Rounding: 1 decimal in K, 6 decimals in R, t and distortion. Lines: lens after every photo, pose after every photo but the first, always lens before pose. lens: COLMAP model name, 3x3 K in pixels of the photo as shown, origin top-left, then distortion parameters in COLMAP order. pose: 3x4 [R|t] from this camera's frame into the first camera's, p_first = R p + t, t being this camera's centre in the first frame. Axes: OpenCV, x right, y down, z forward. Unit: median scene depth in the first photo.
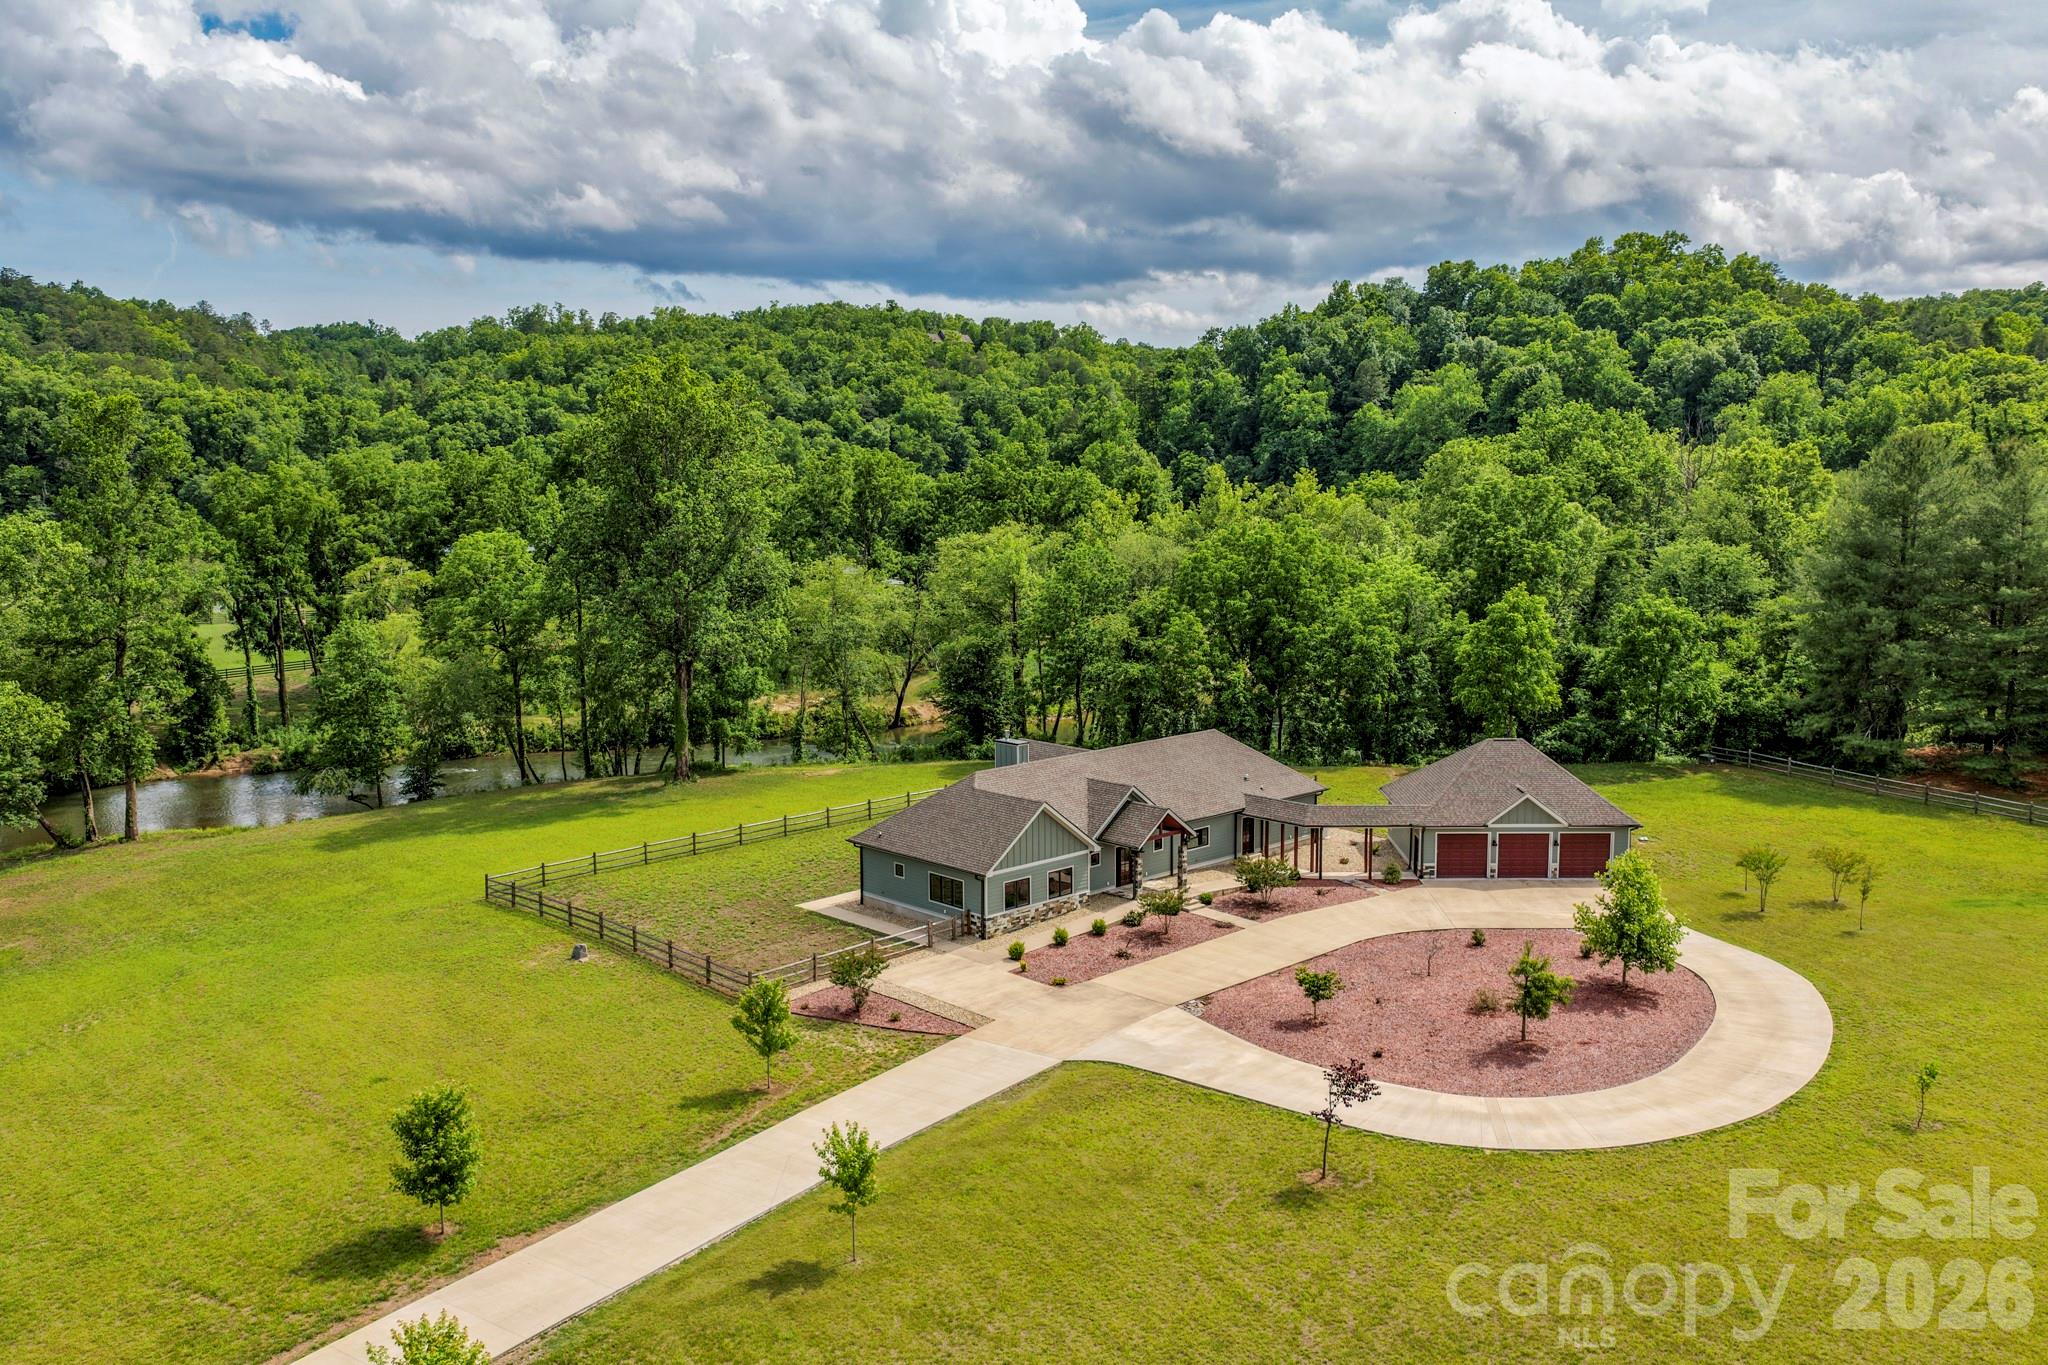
lens RADIAL K [[1704.3, 0, 1028.5], [0, 1704.3, 683.0], [0, 0, 1]] dist [-0.008555, 0.058496]
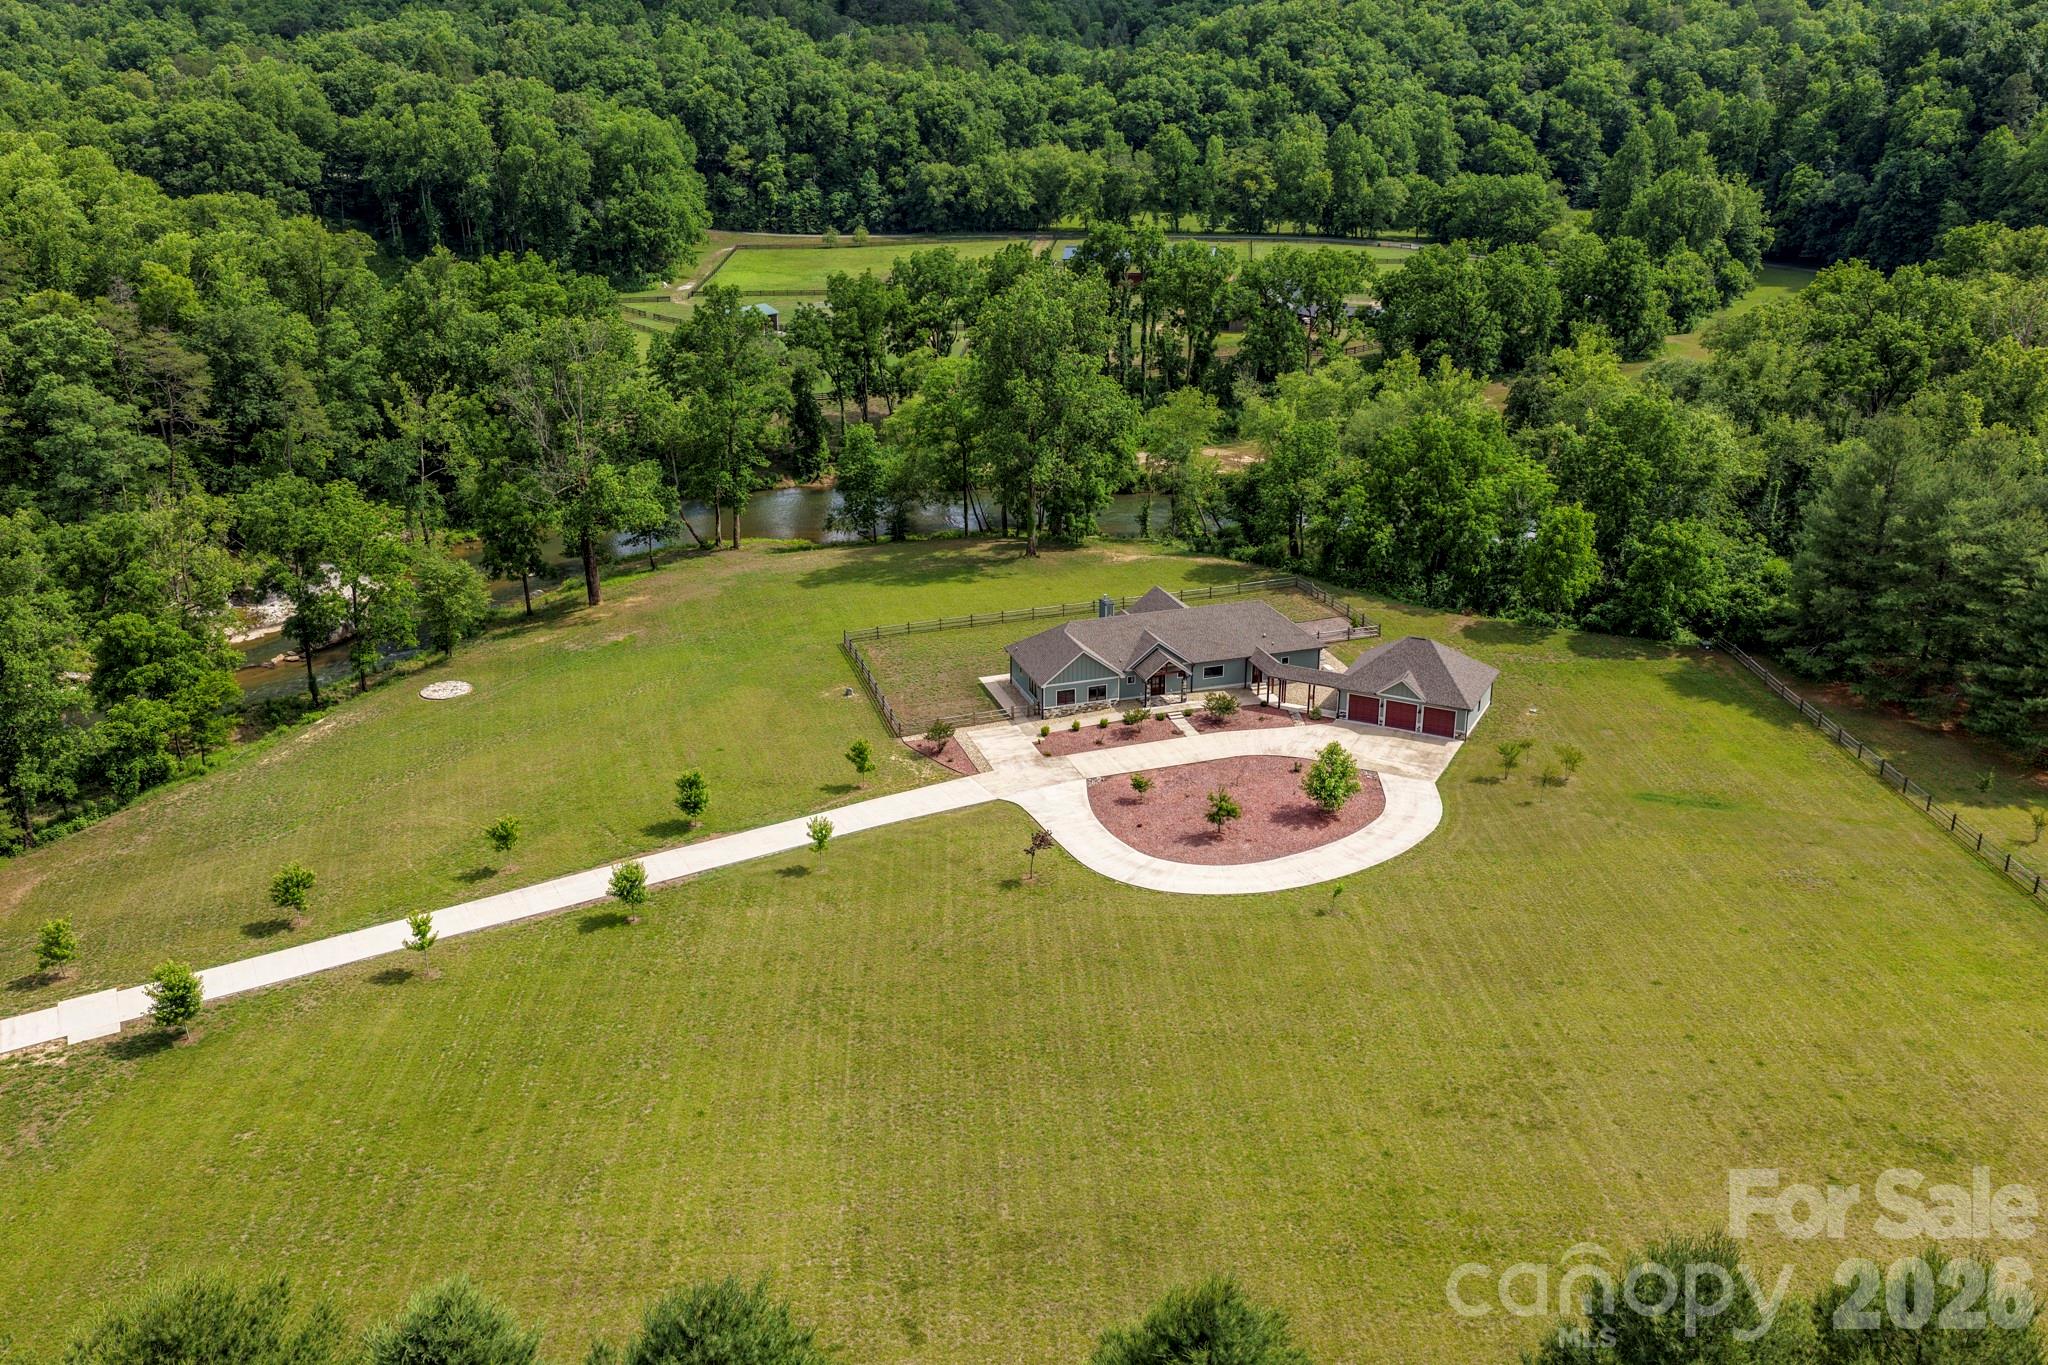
lens RADIAL K [[1704.3, 0, 1028.5], [0, 1704.3, 683.0], [0, 0, 1]] dist [-0.008555, 0.058496]
pose [[0.899312, 0.159568, -0.407157, 0.147632], [-0.057178, 0.965965, 0.252276, -0.073574], [0.433554, -0.203594, 0.877827, -0.128192]]
